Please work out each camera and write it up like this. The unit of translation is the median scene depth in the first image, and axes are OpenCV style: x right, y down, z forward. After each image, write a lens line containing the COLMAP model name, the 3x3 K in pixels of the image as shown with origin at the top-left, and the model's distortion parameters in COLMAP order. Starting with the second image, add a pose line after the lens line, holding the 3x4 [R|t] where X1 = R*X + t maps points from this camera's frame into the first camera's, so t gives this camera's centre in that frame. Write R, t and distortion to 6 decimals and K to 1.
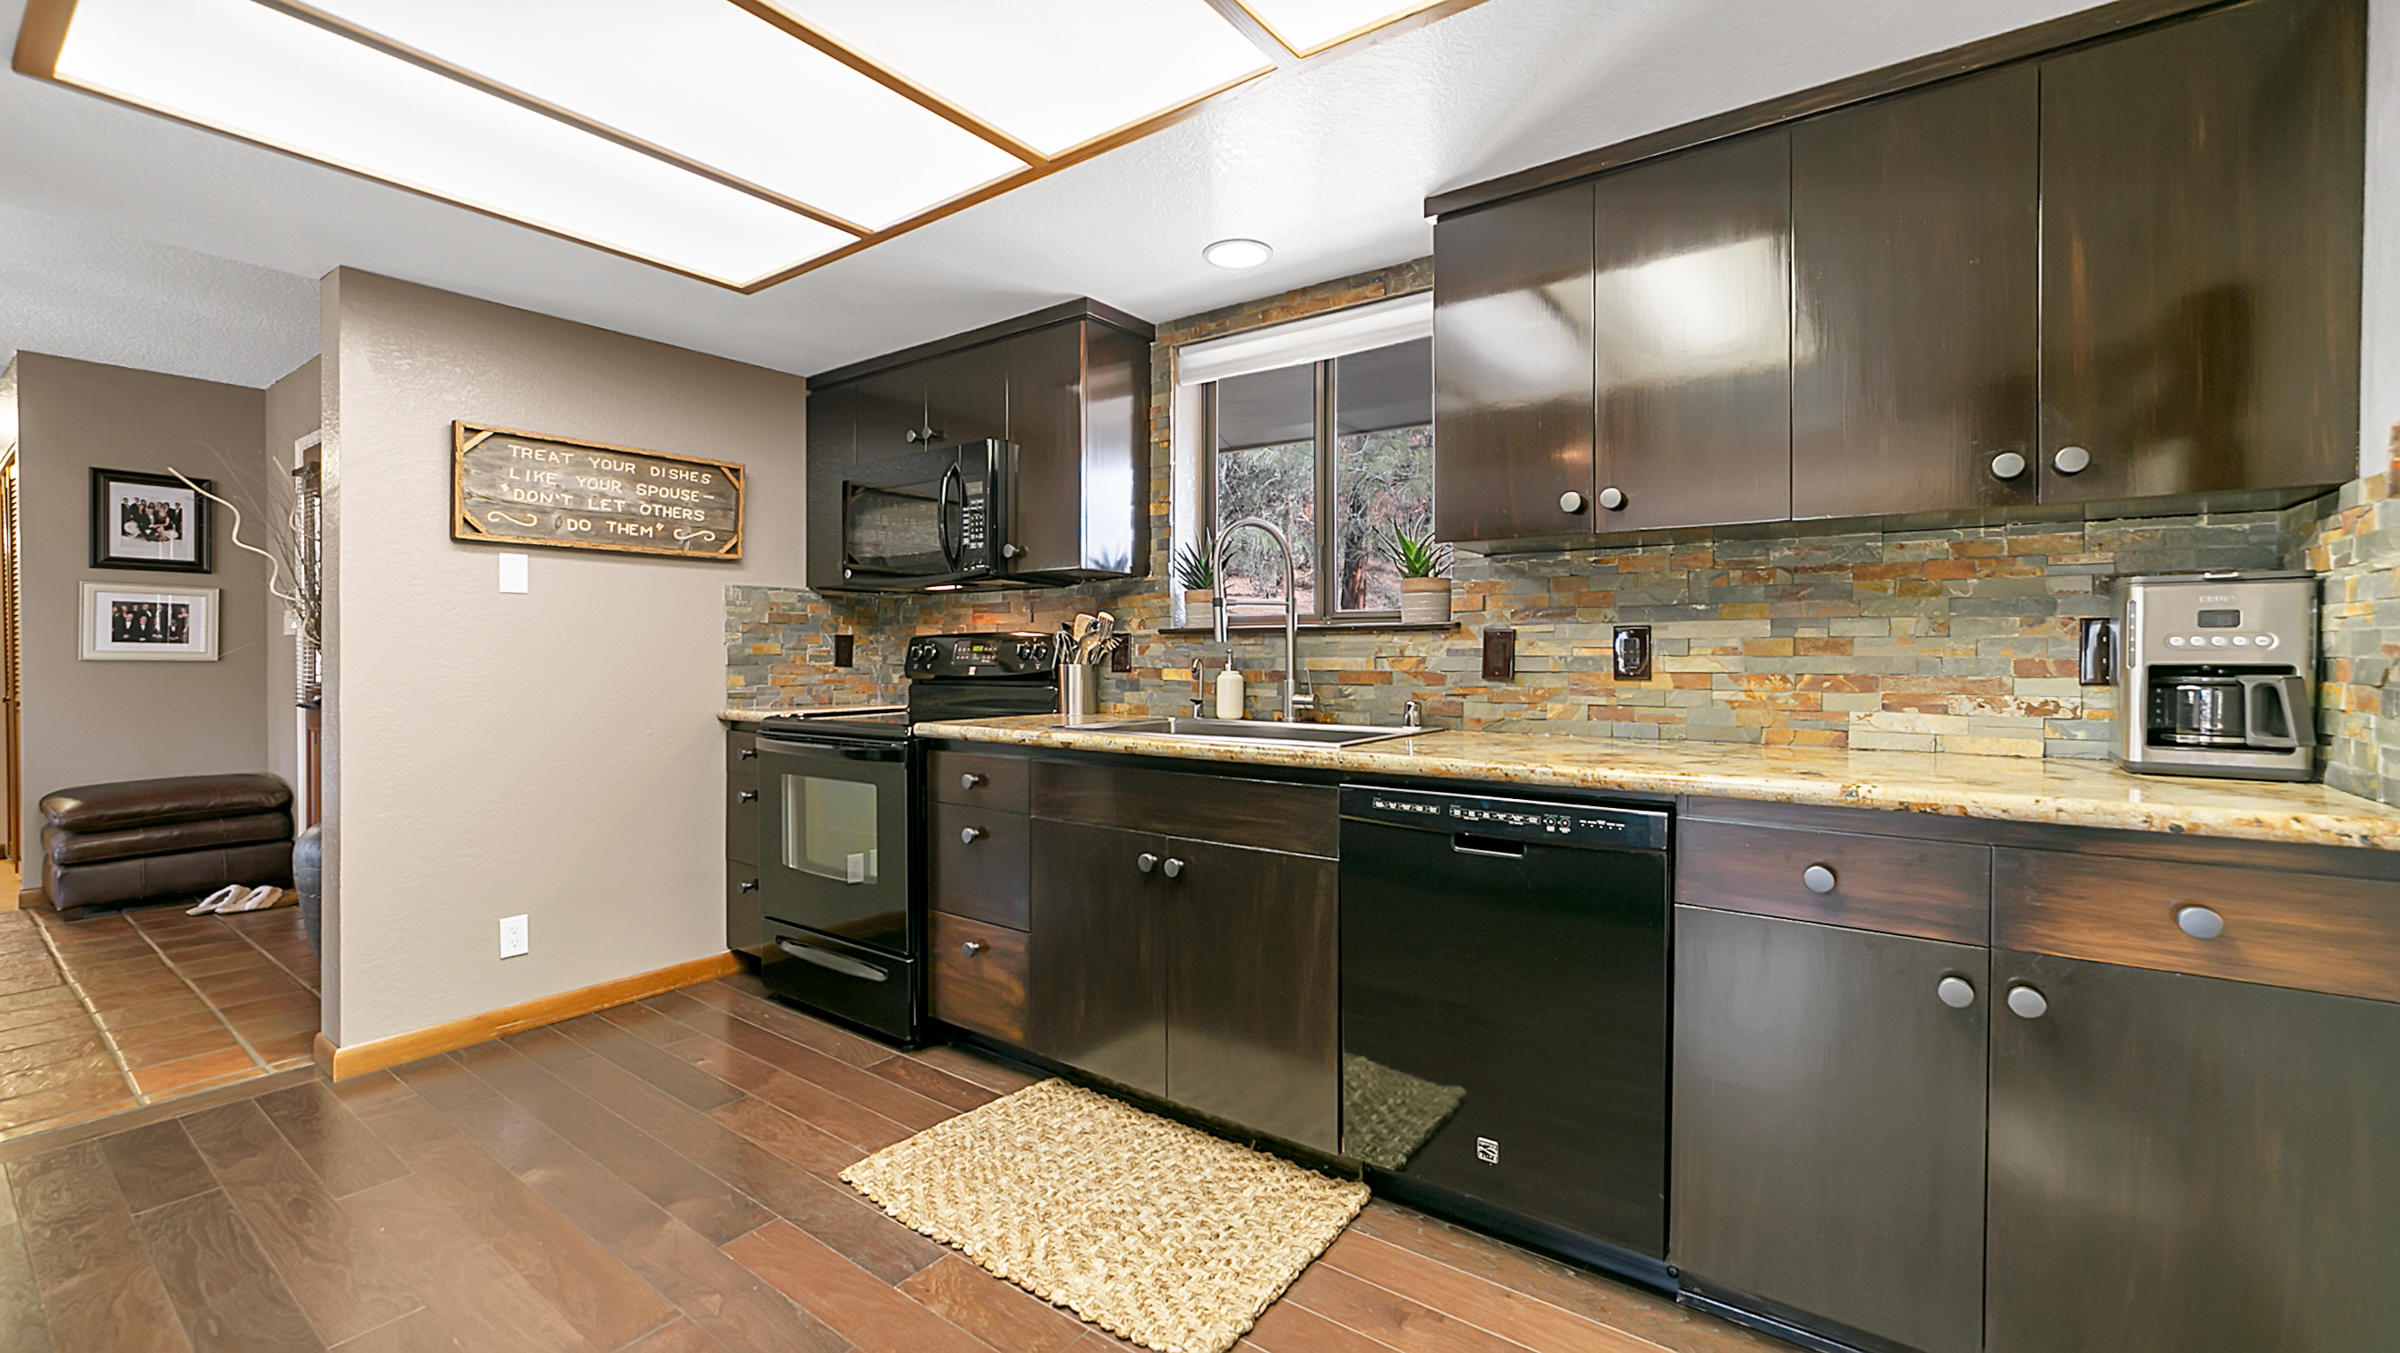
lens RADIAL K [[992.5, 0, 1225.6], [0, 992.5, 668.0], [0, 0, 1]] dist [-0.015915, 0.009252]
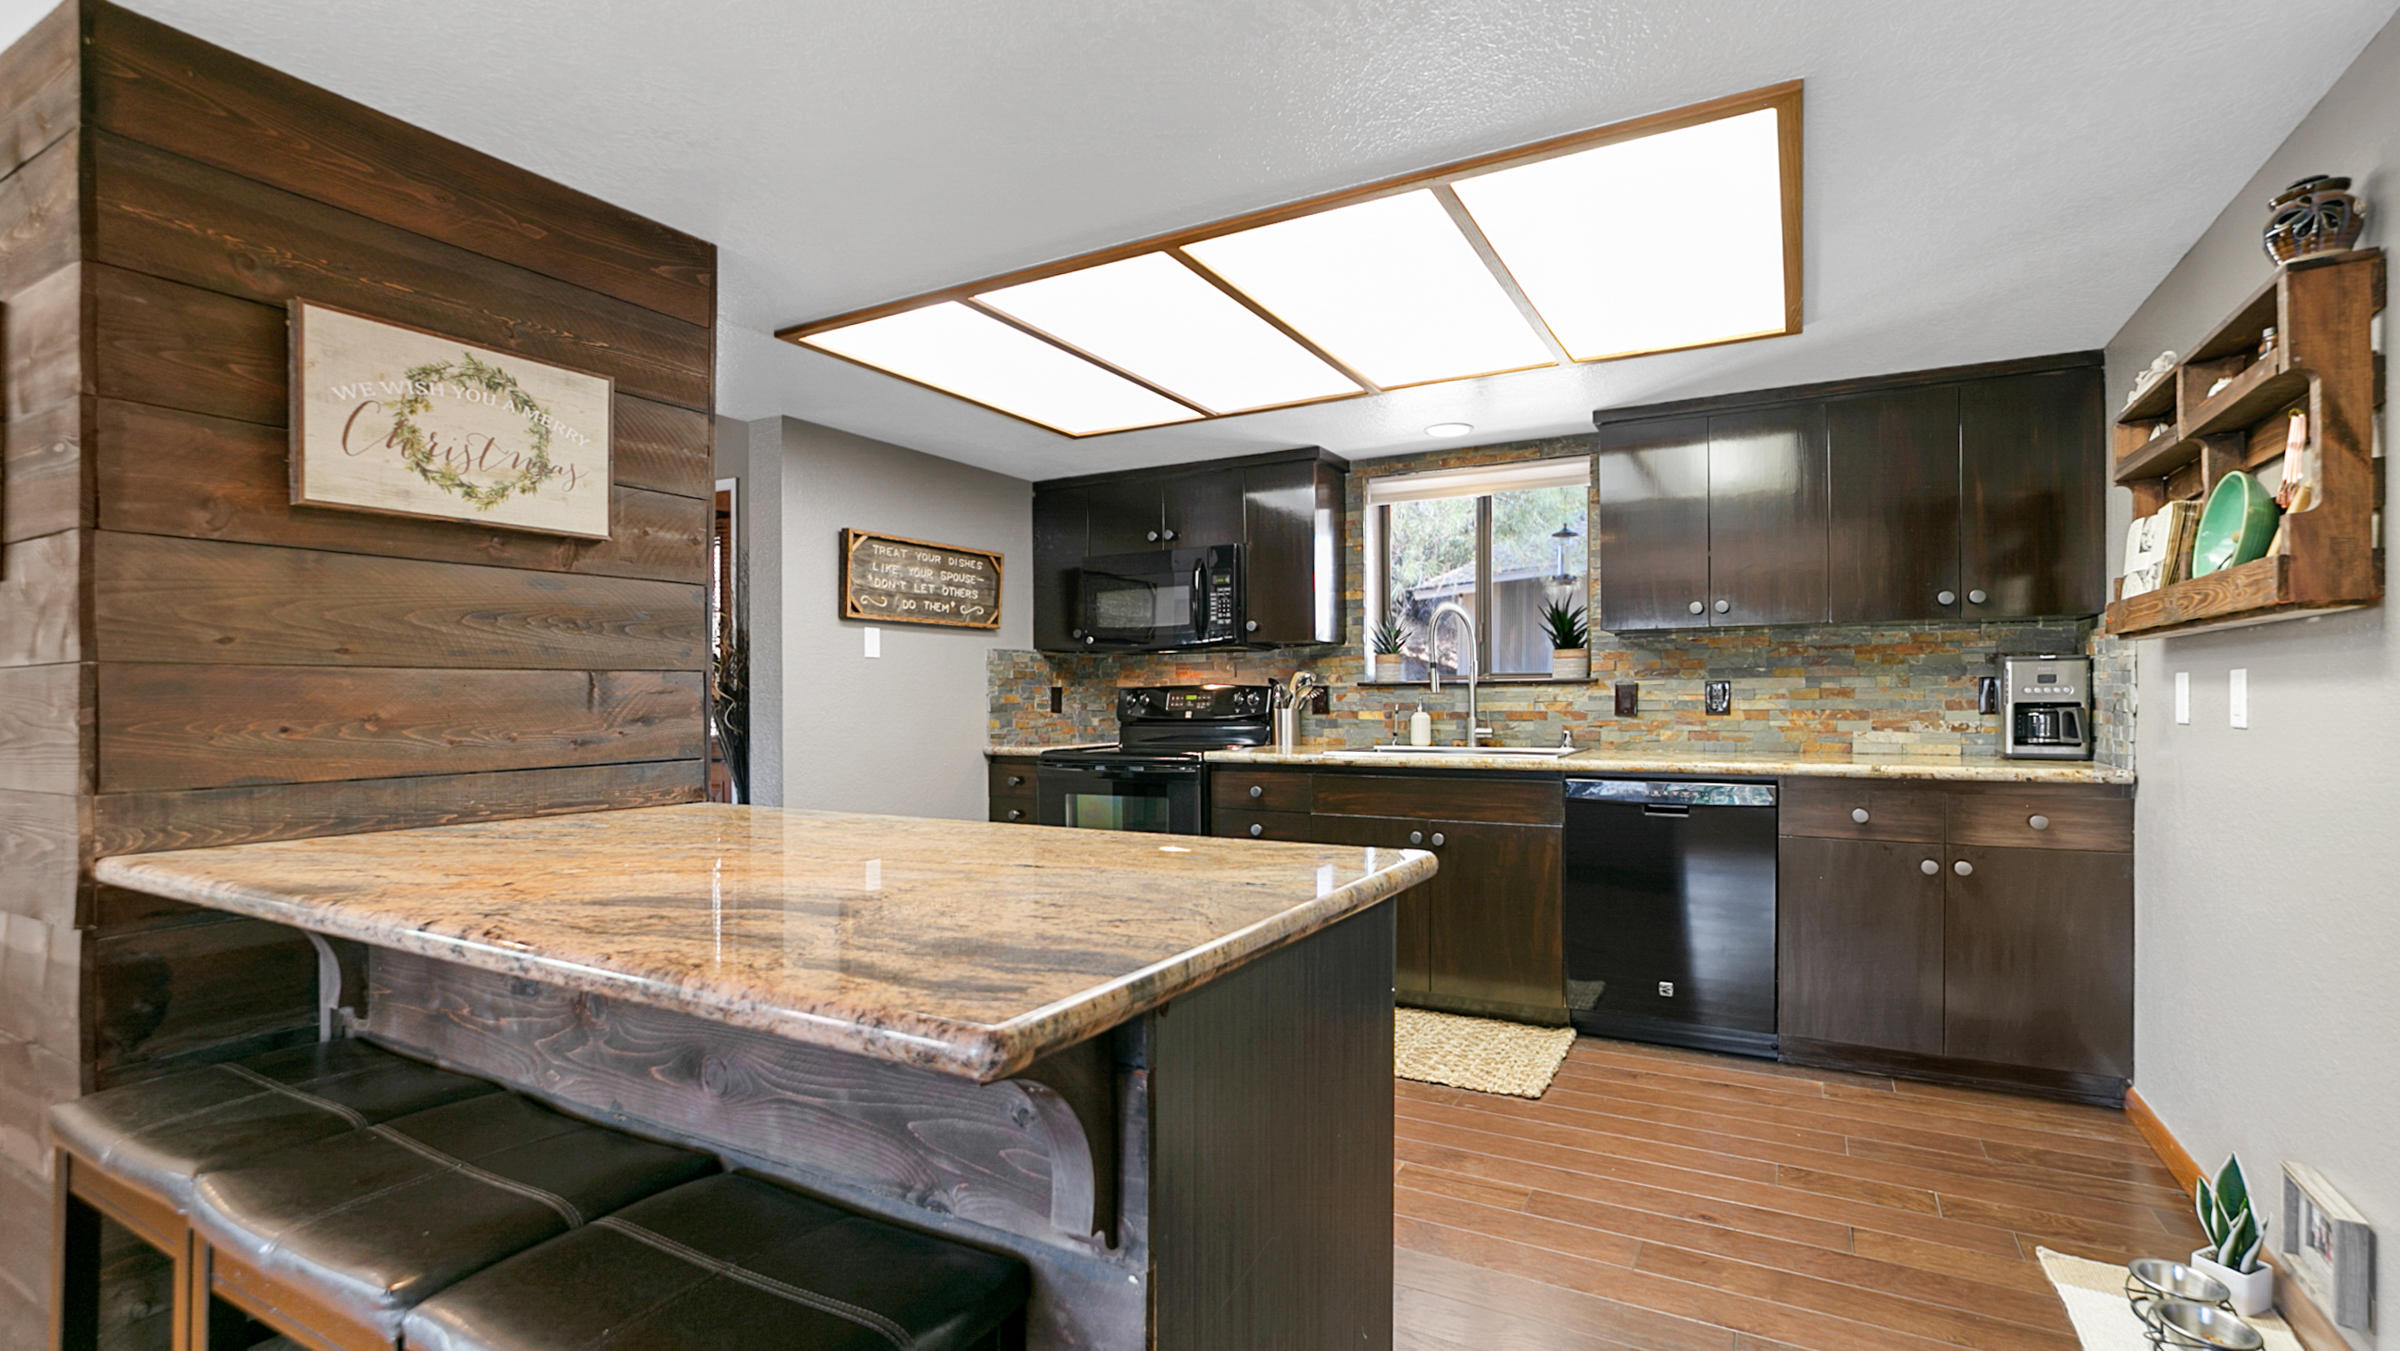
lens RADIAL K [[1084.4, 0, 1202.1], [0, 1084.4, 712.2], [0, 0, 1]] dist [-0.000814, 0.000119]
pose [[0.993170, -0.008882, 0.116339, -0.538878], [0.009134, 0.999957, -0.001631, 0.002723], [-0.116319, 0.002683, 0.993208, -0.557919]]
